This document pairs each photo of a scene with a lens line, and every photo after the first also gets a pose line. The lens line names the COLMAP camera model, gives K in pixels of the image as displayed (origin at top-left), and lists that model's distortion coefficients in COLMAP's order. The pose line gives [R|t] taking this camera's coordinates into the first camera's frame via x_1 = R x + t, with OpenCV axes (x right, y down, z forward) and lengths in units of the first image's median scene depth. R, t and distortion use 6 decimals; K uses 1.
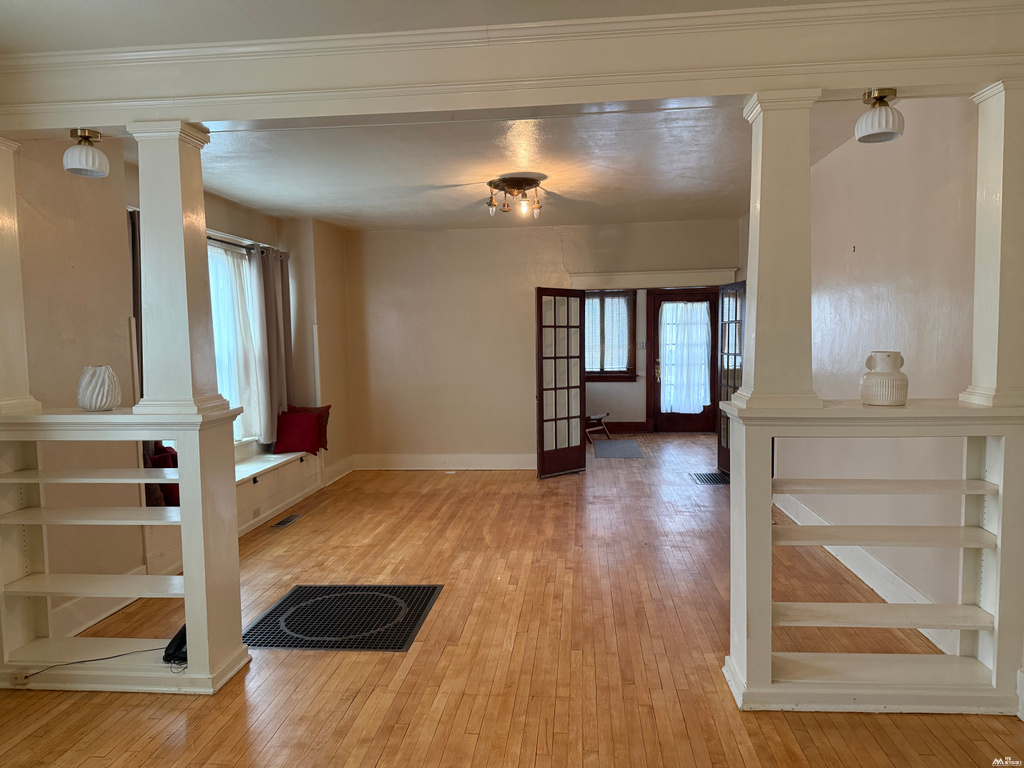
lens RADIAL K [[694.2, 0, 512.0], [0, 694.2, 384.0], [0, 0, 1]] dist [0.100937, -0.161953]
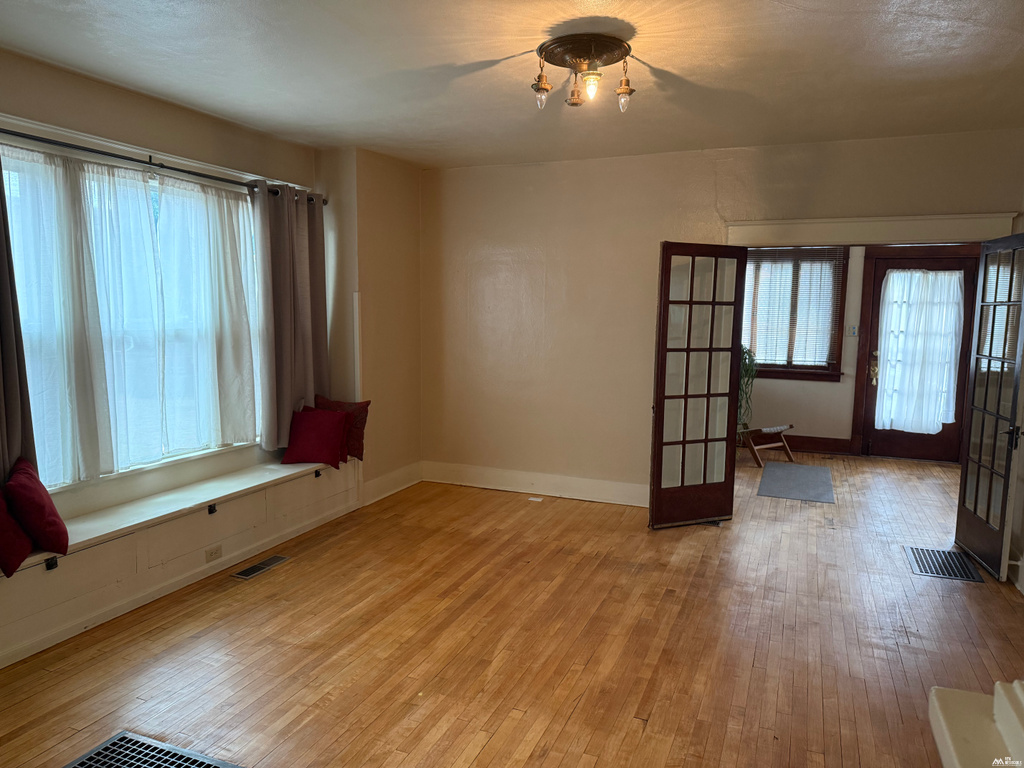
lens RADIAL K [[694.2, 0, 512.0], [0, 694.2, 384.0], [0, 0, 1]] dist [0.100937, -0.161953]
pose [[0.956016, 0.059675, -0.287180, 0.096517], [-0.047379, 0.997646, 0.049583, -0.031091], [0.289463, -0.033796, 0.956592, 0.320500]]
